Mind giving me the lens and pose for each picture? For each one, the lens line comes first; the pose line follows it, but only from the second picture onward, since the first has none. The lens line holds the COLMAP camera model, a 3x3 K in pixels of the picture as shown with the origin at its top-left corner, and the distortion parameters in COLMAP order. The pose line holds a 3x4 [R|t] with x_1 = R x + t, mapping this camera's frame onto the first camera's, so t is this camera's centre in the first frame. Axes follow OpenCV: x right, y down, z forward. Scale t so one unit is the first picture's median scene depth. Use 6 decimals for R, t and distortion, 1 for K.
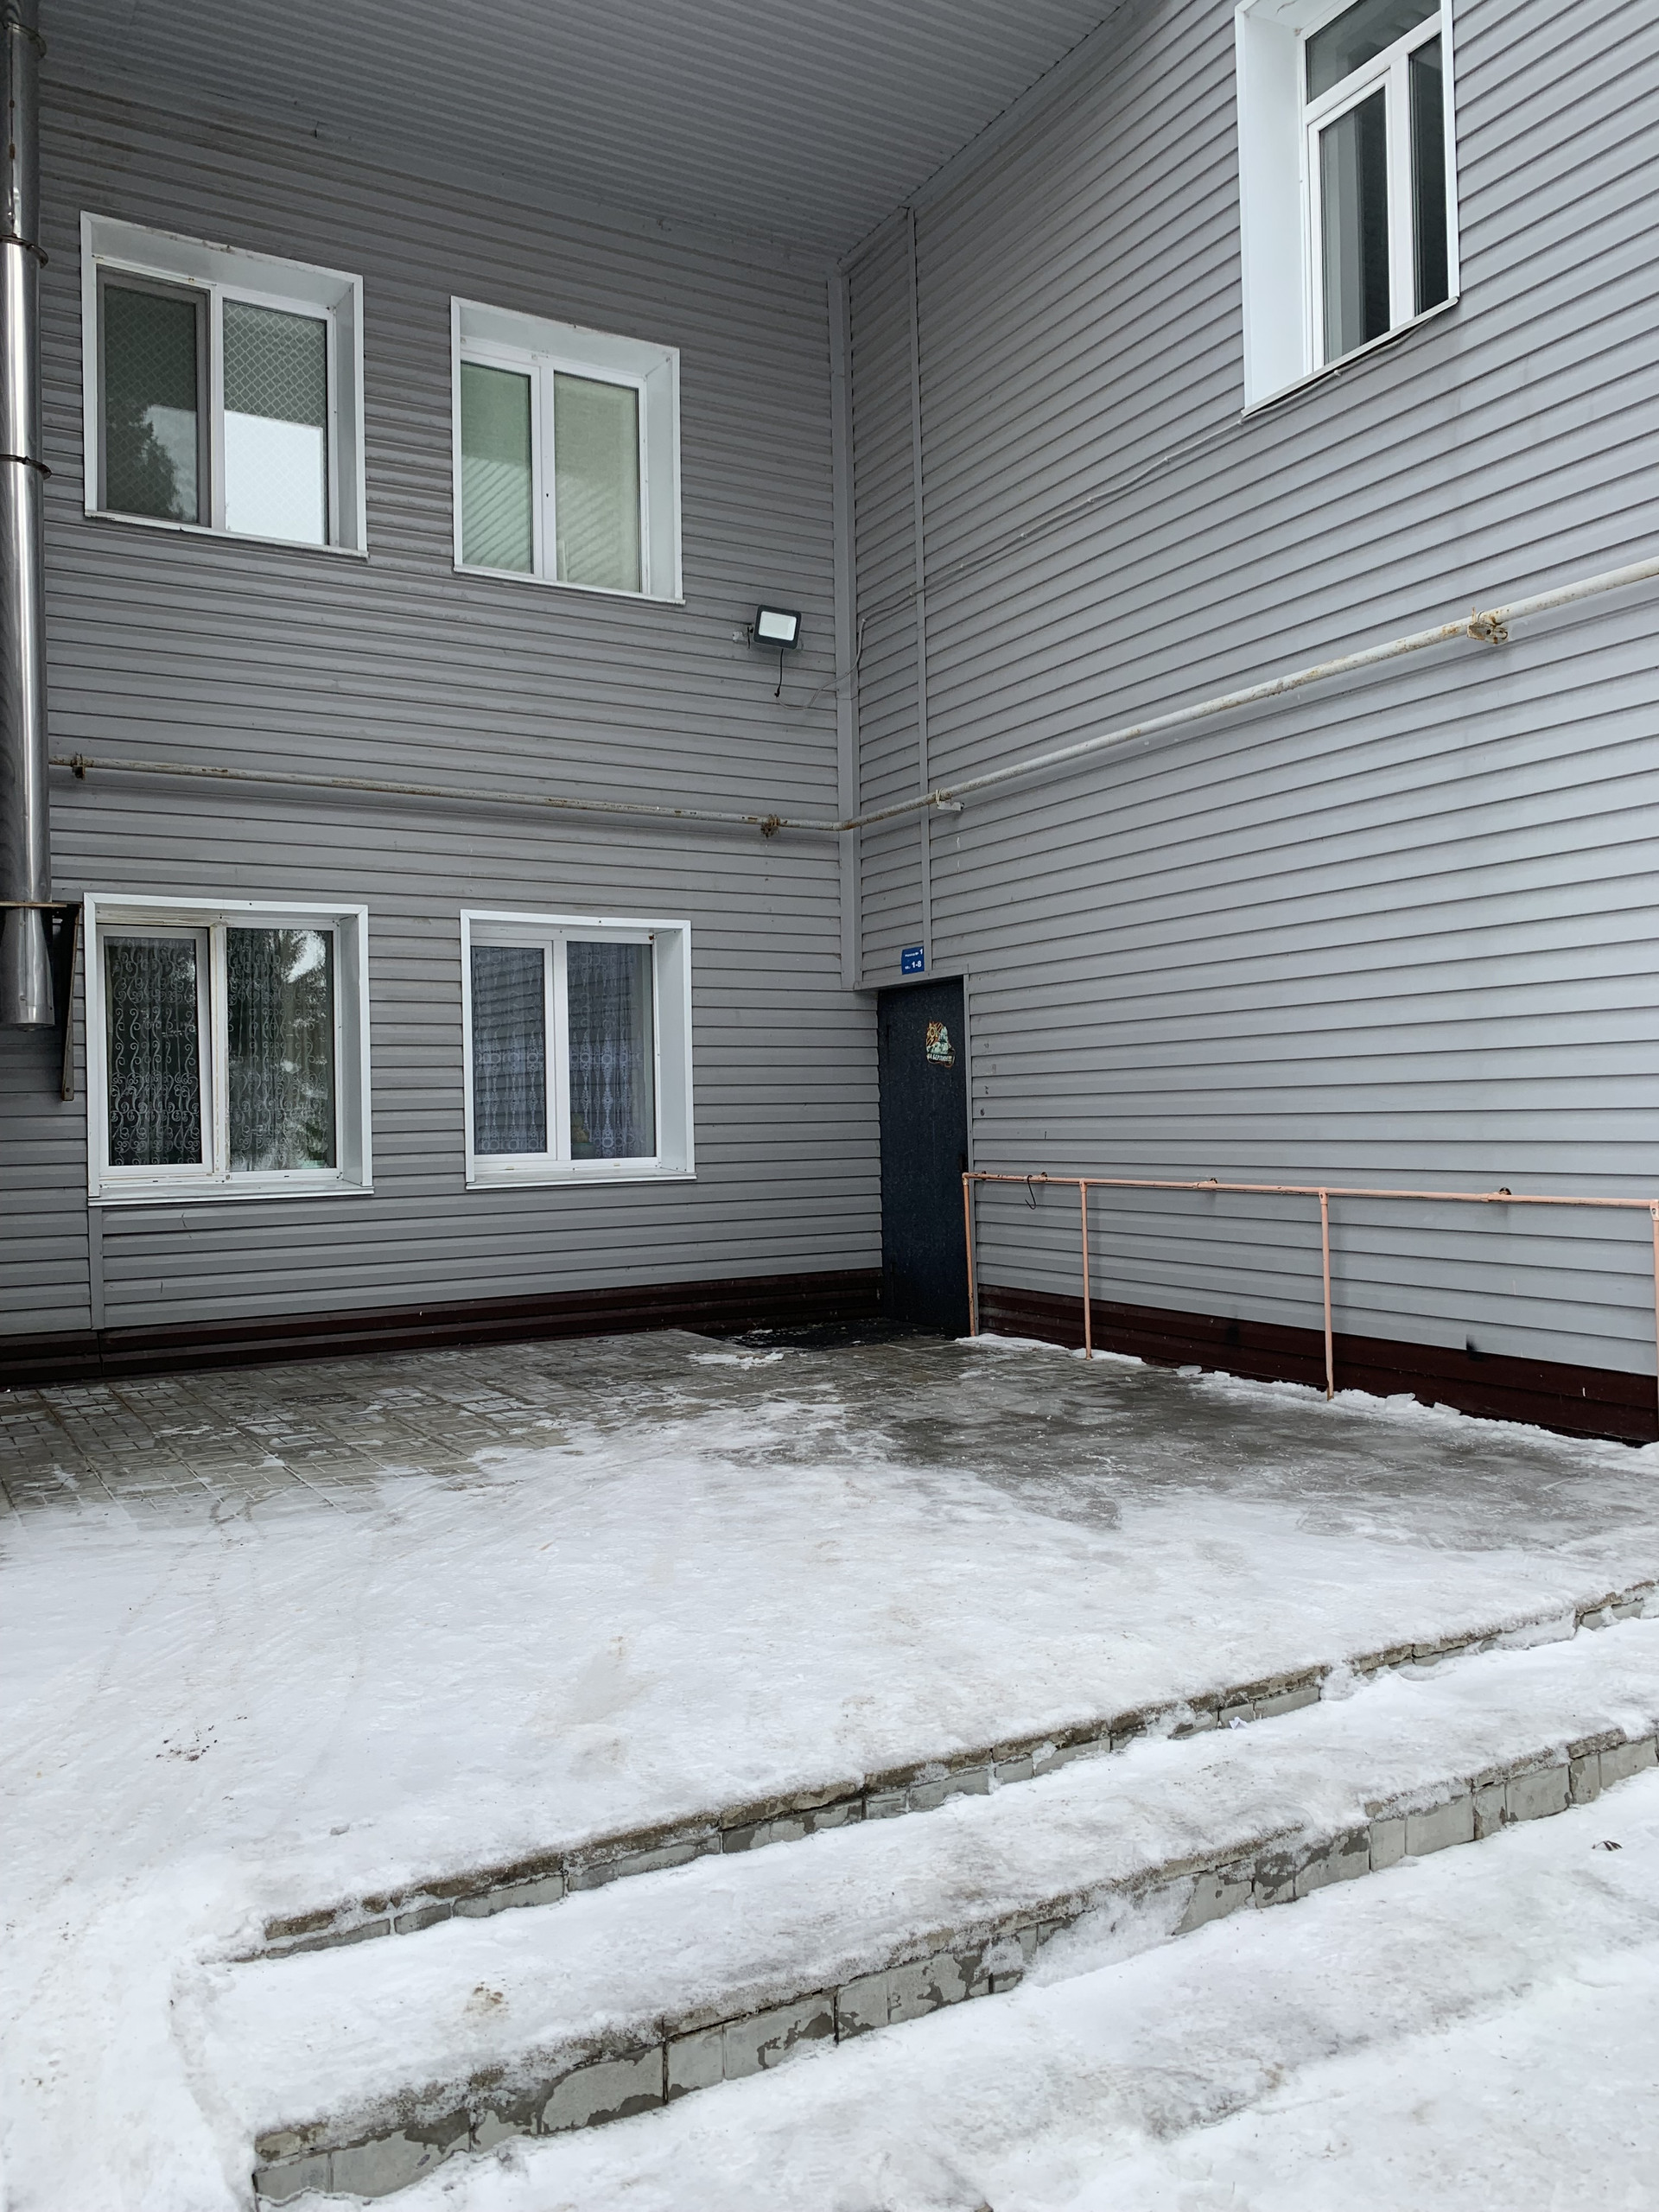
lens RADIAL K [[1709.2, 0, 822.1], [0, 1709.2, 1099.7], [0, 0, 1]] dist [0.003831, -0.002663]
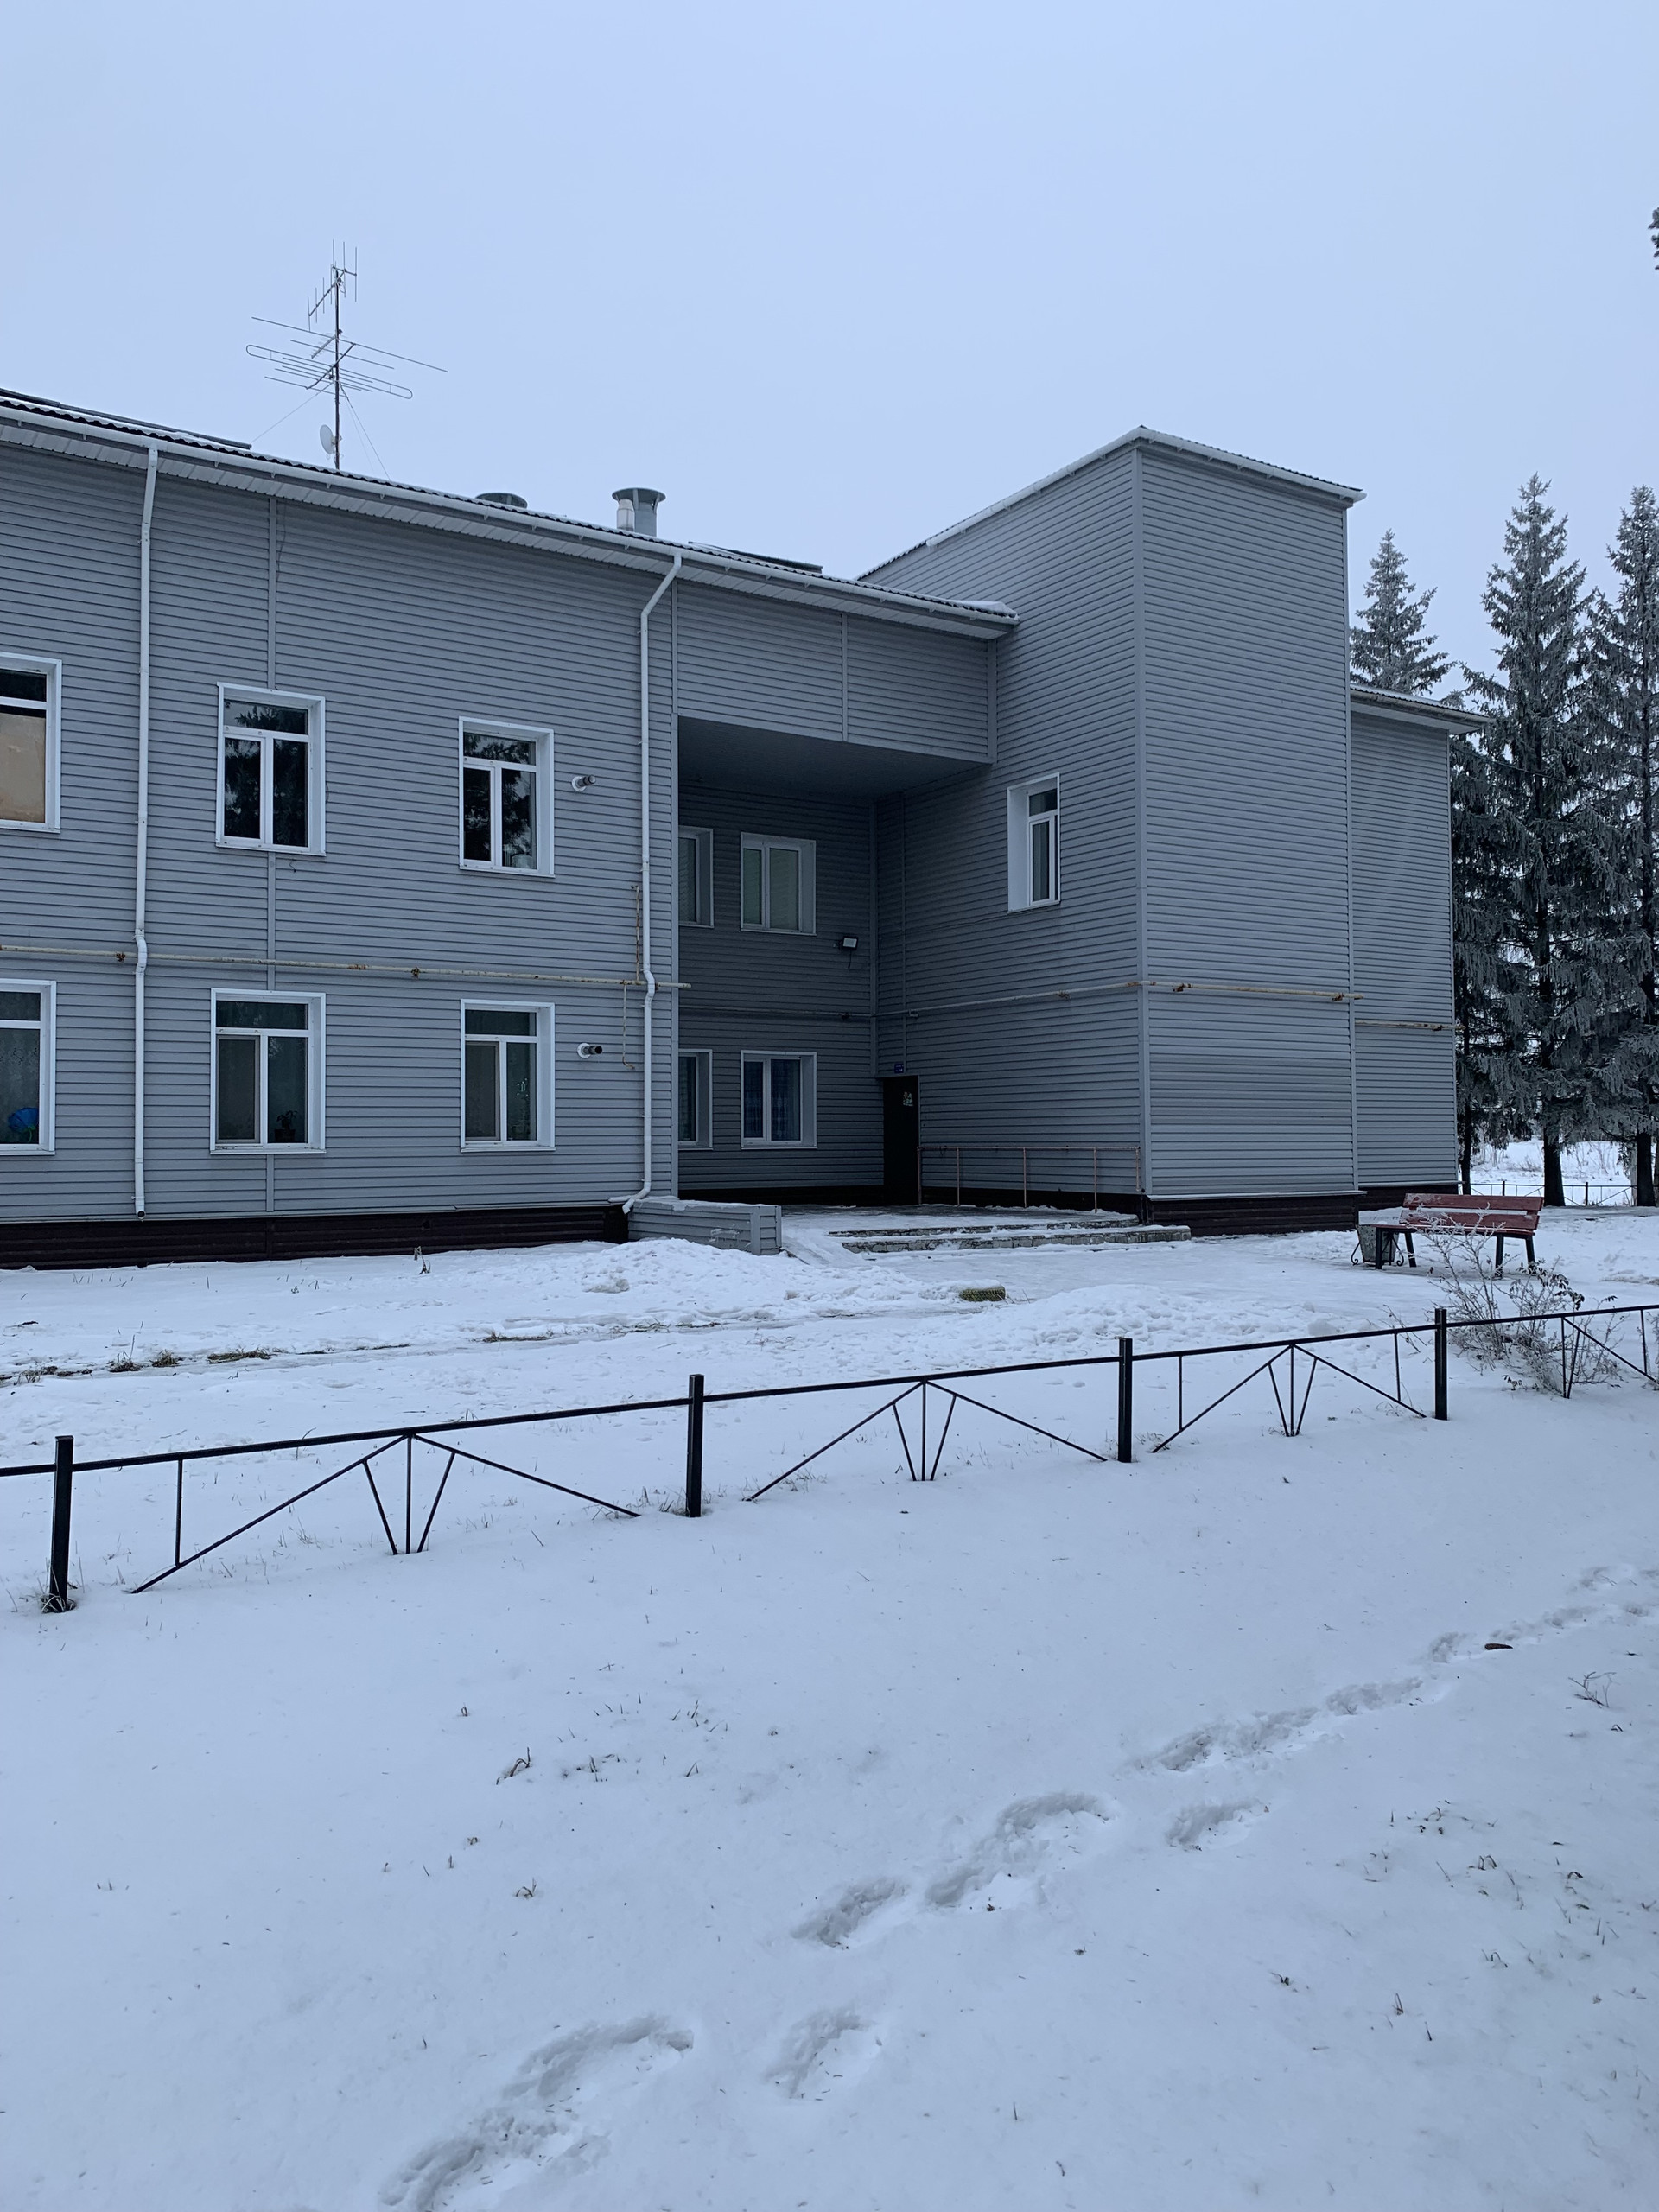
lens RADIAL K [[1709.2, 0, 822.1], [0, 1709.2, 1099.7], [0, 0, 1]] dist [0.003831, -0.002663]
pose [[0.998771, 0.017123, 0.046519, -0.211375], [-0.016435, 0.999750, -0.015132, 0.011693], [-0.046767, 0.014349, 0.998803, -1.857034]]
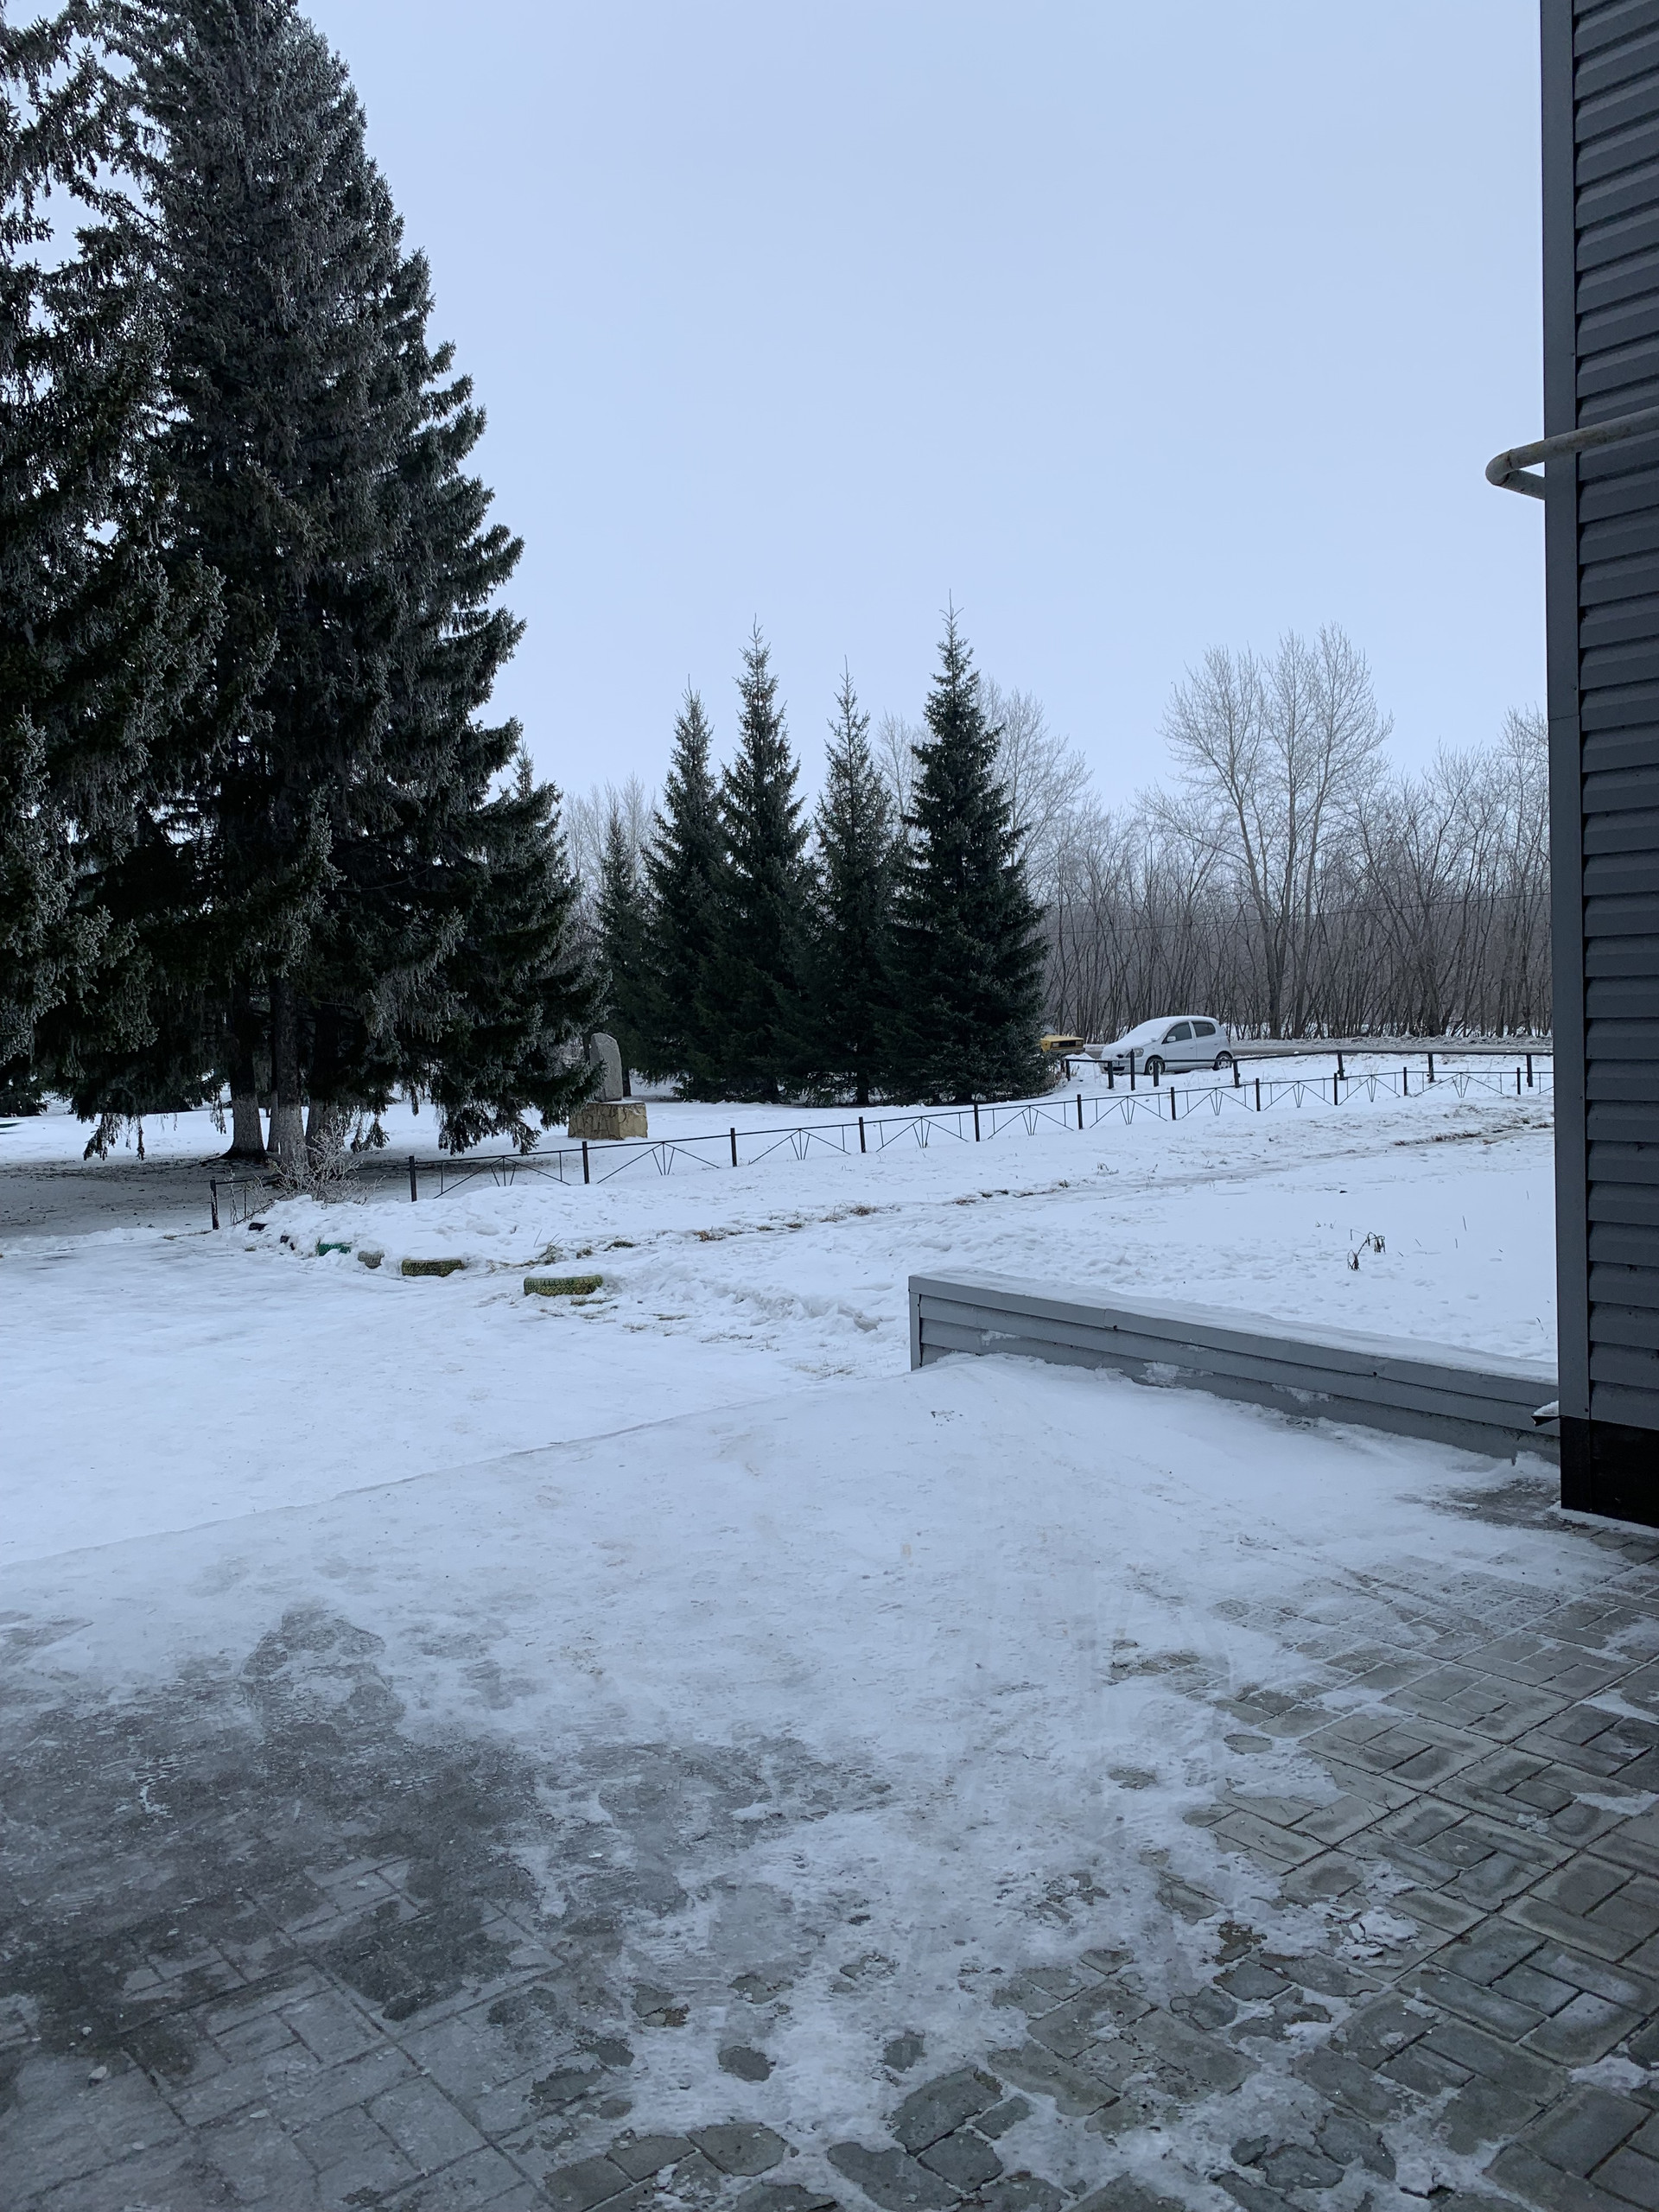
lens RADIAL K [[1709.2, 0, 822.1], [0, 1709.2, 1099.7], [0, 0, 1]] dist [0.003831, -0.002663]
pose [[-0.985060, 0.061079, -0.161018, 0.015212], [0.053123, 0.997167, 0.053262, -0.025434], [0.163815, 0.043913, -0.985513, 1.064133]]
